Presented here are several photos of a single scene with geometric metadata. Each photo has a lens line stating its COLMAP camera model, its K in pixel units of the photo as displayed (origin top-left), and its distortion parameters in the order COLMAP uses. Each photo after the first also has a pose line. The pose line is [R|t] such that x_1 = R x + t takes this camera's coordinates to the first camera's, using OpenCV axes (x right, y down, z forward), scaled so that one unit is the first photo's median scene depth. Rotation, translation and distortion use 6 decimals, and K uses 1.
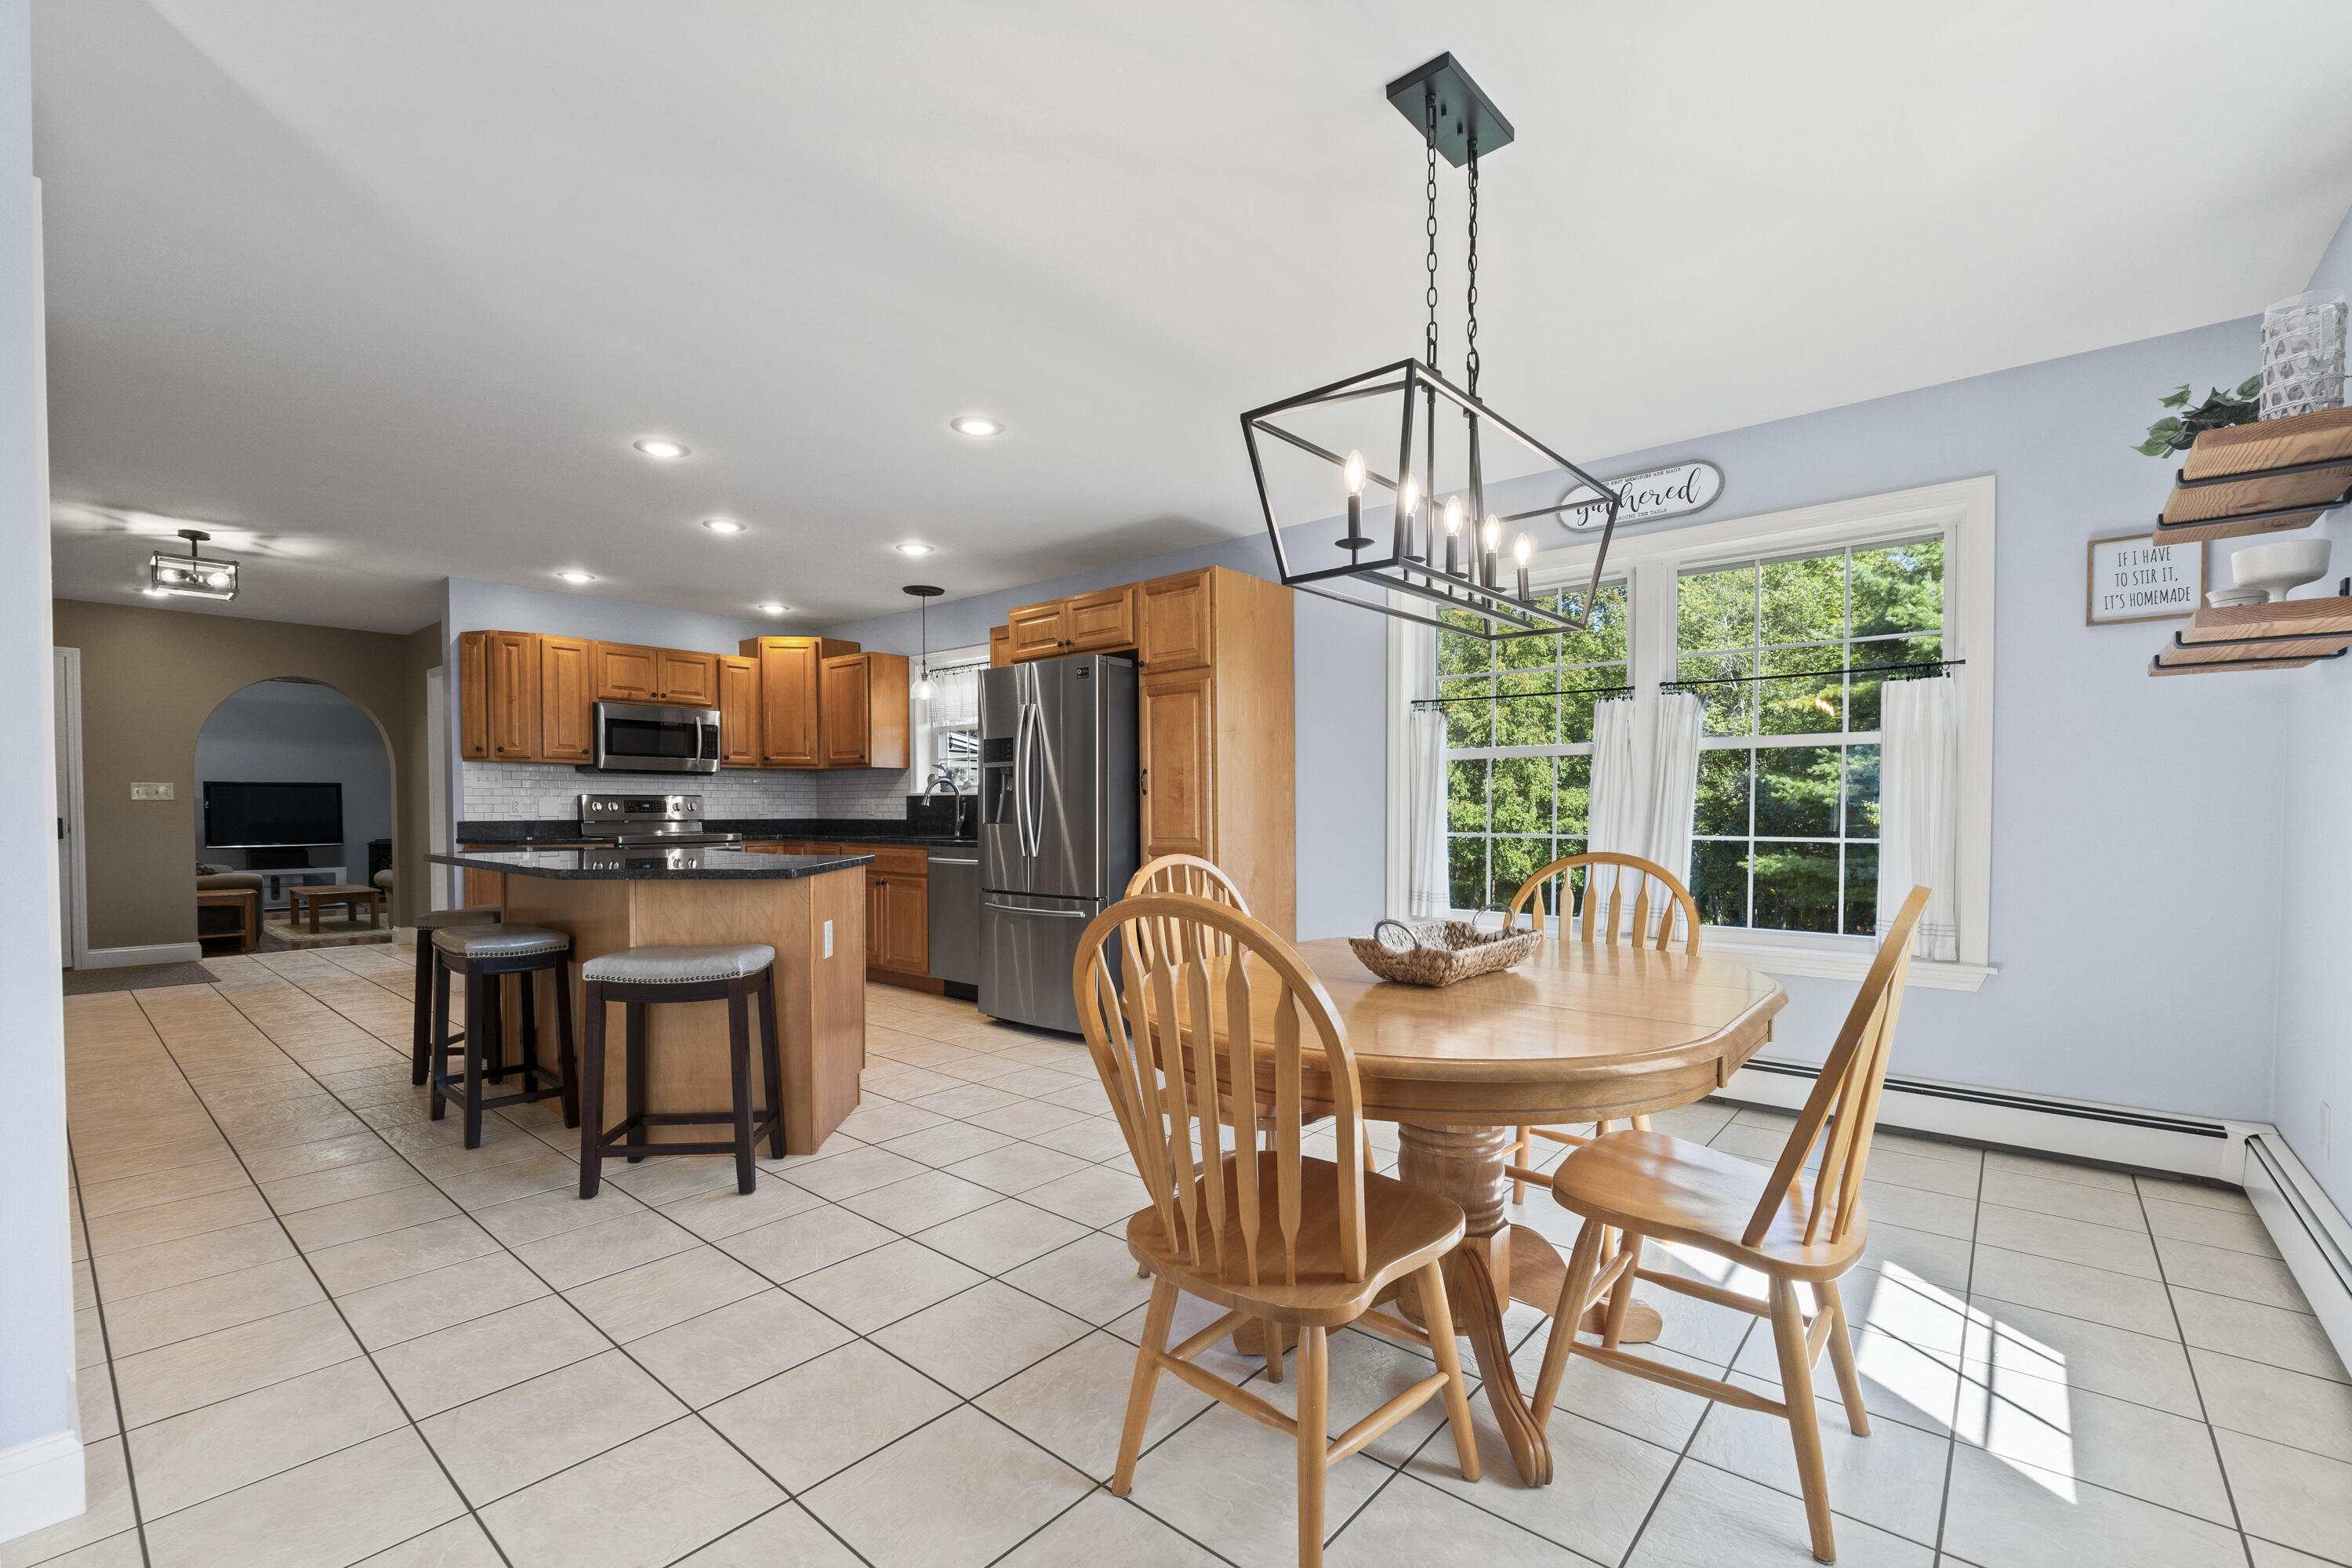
lens RADIAL K [[1015.9, 0, 1147.8], [0, 1015.9, 828.2], [0, 0, 1]] dist [-0.009241, -0.000517]
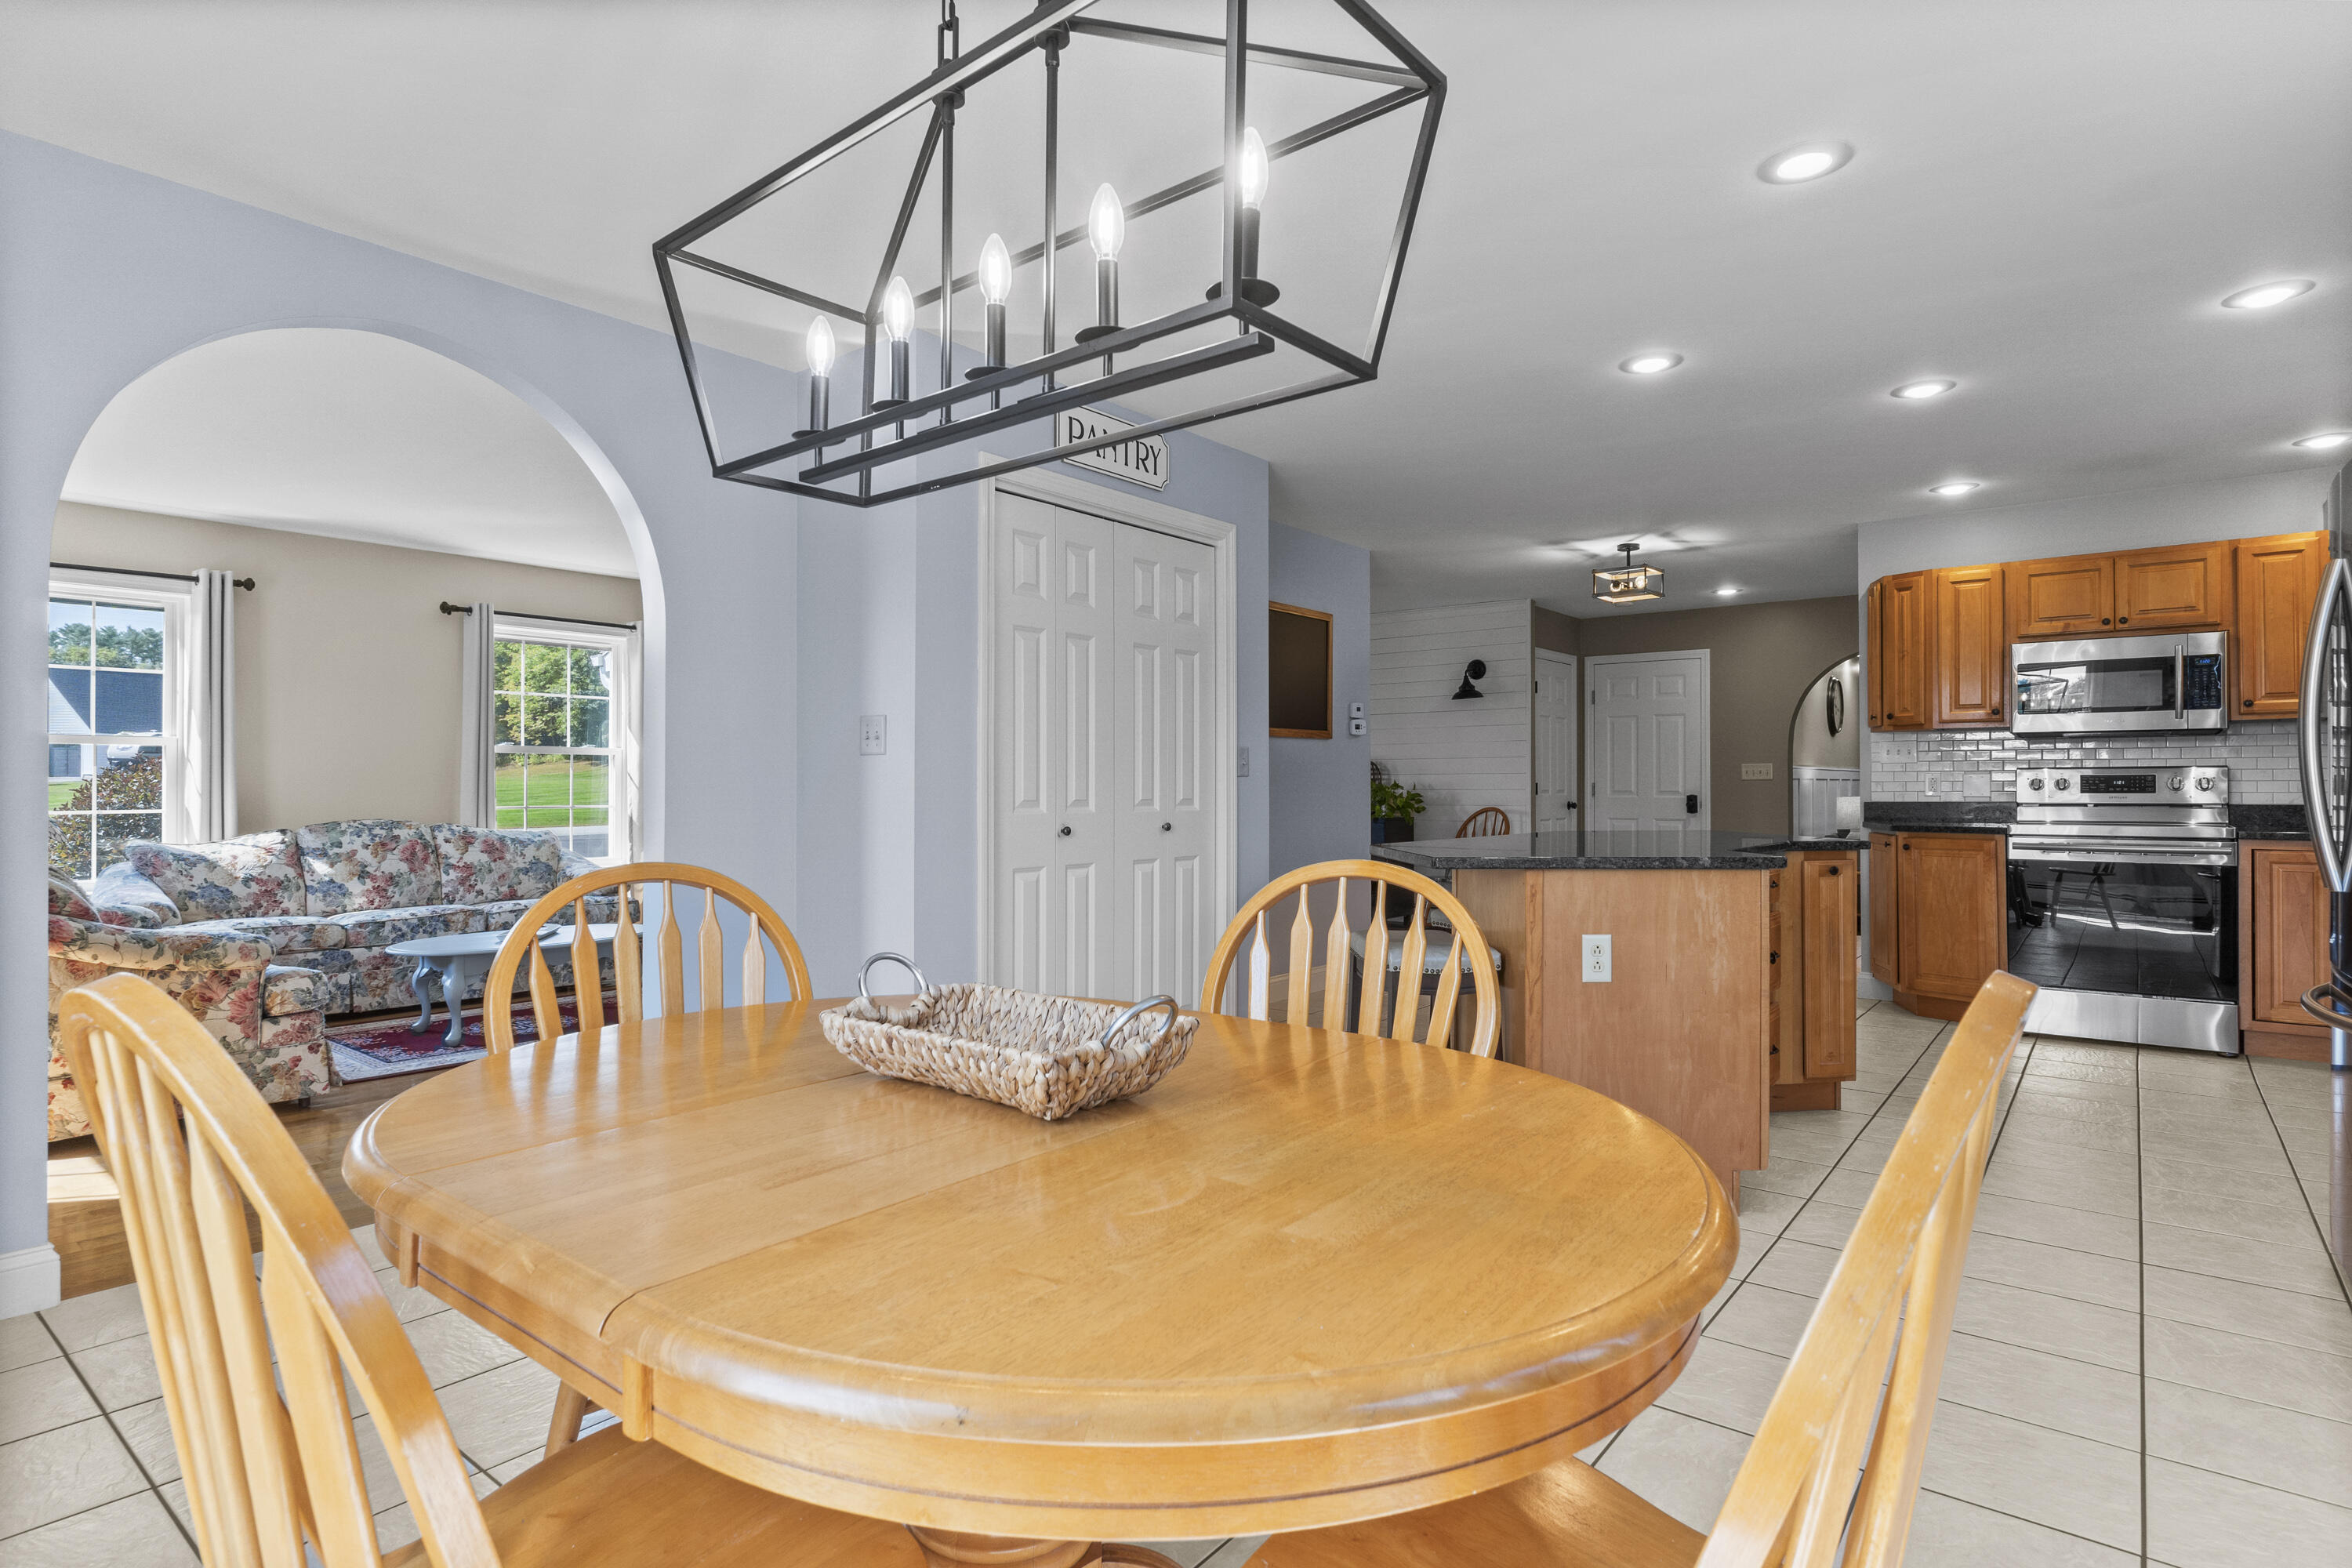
lens RADIAL K [[1204.6, 0, 1174.4], [0, 1204.6, 785.7], [0, 0, 1]] dist [-0.002862, -0.000091]
pose [[0.044605, -0.002098, -0.999003, 0.321453], [-0.018626, 0.999822, -0.002932, -0.006012], [0.998831, 0.018738, 0.044558, 0.351944]]
